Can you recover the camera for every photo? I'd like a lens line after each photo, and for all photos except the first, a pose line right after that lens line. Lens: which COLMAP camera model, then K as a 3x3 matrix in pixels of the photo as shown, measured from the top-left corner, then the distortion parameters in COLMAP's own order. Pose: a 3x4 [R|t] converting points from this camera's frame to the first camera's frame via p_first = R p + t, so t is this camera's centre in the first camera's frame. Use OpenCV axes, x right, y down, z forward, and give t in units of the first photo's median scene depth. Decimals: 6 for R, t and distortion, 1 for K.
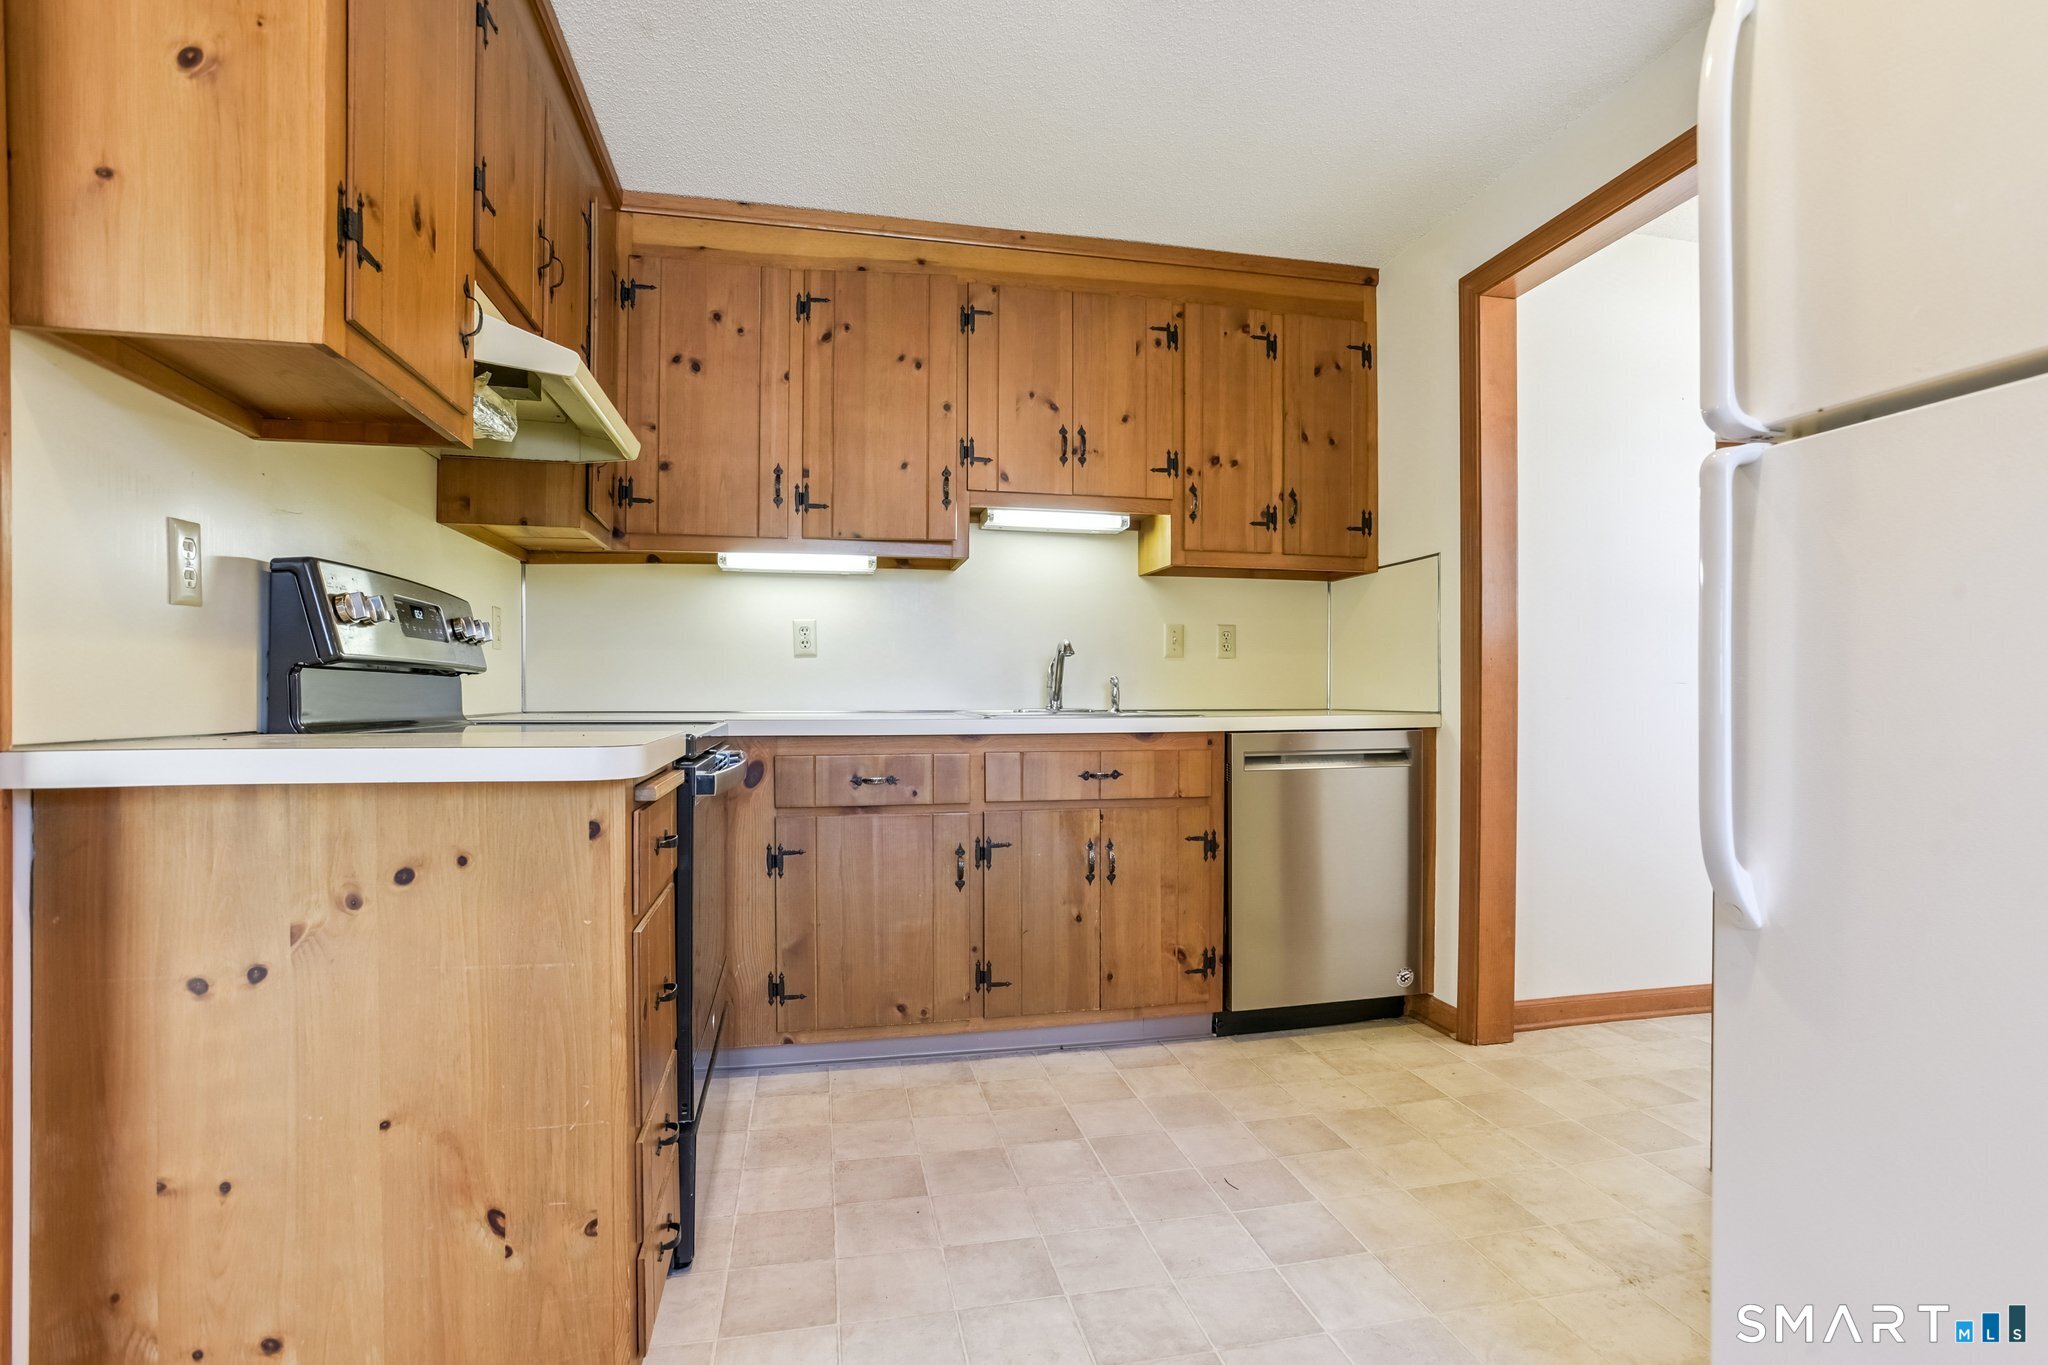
lens RADIAL K [[996.5, 0, 1030.6], [0, 996.5, 681.6], [0, 0, 1]] dist [-0.059089, 0.025470]
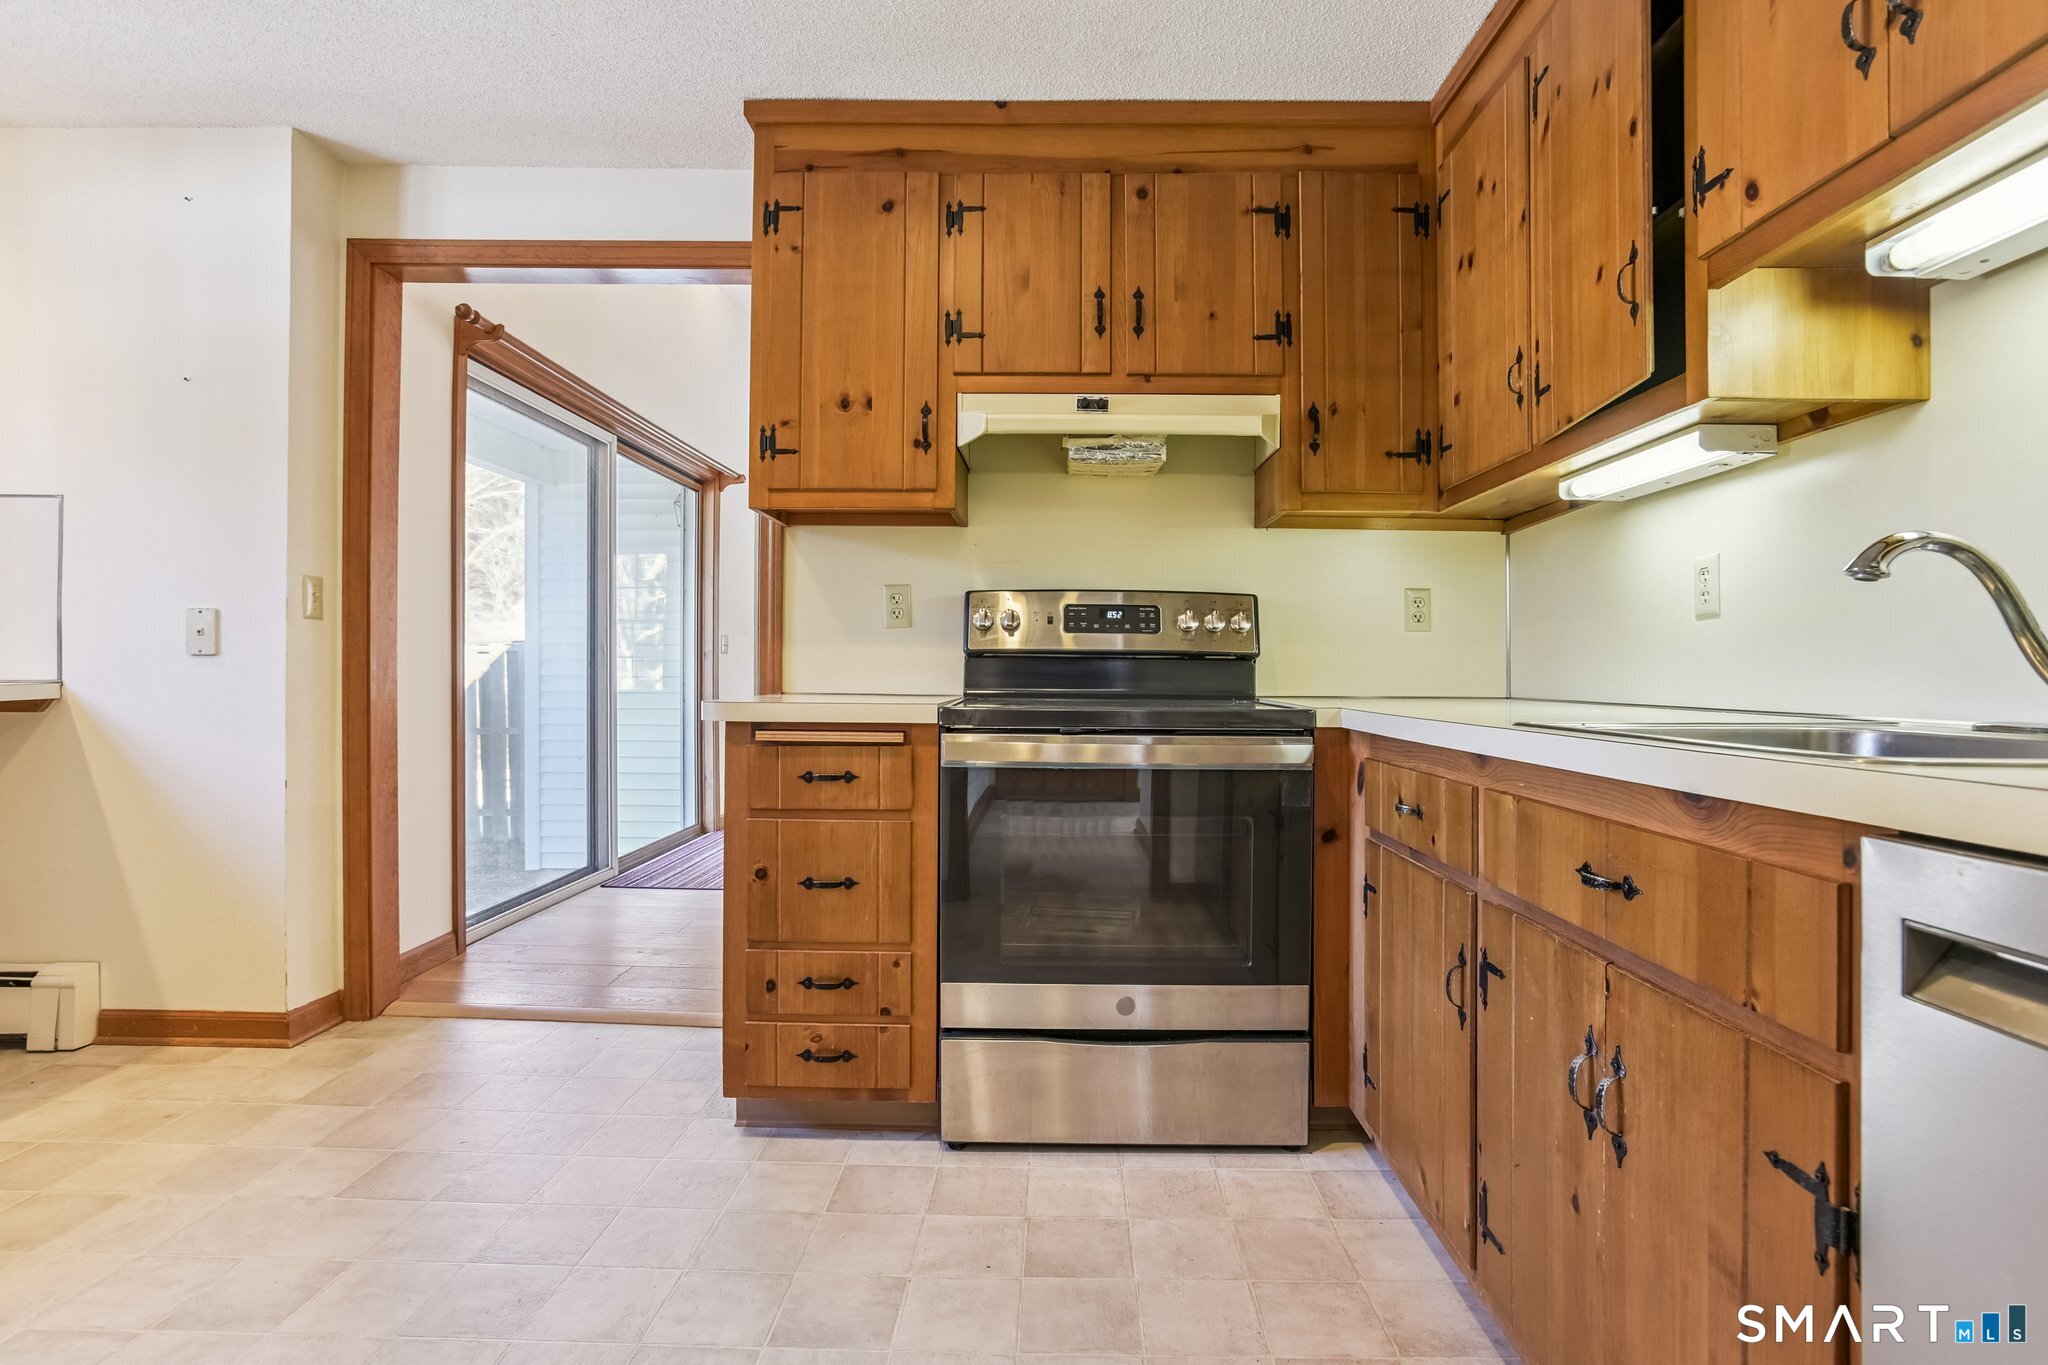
lens RADIAL K [[996.5, 0, 1030.6], [0, 996.5, 681.6], [0, 0, 1]] dist [-0.059089, 0.025470]
pose [[-0.223753, 0.004156, -0.974637, 0.506943], [0.008828, 0.999959, 0.002237, 0.009819], [0.974606, -0.008104, -0.223780, 0.860788]]
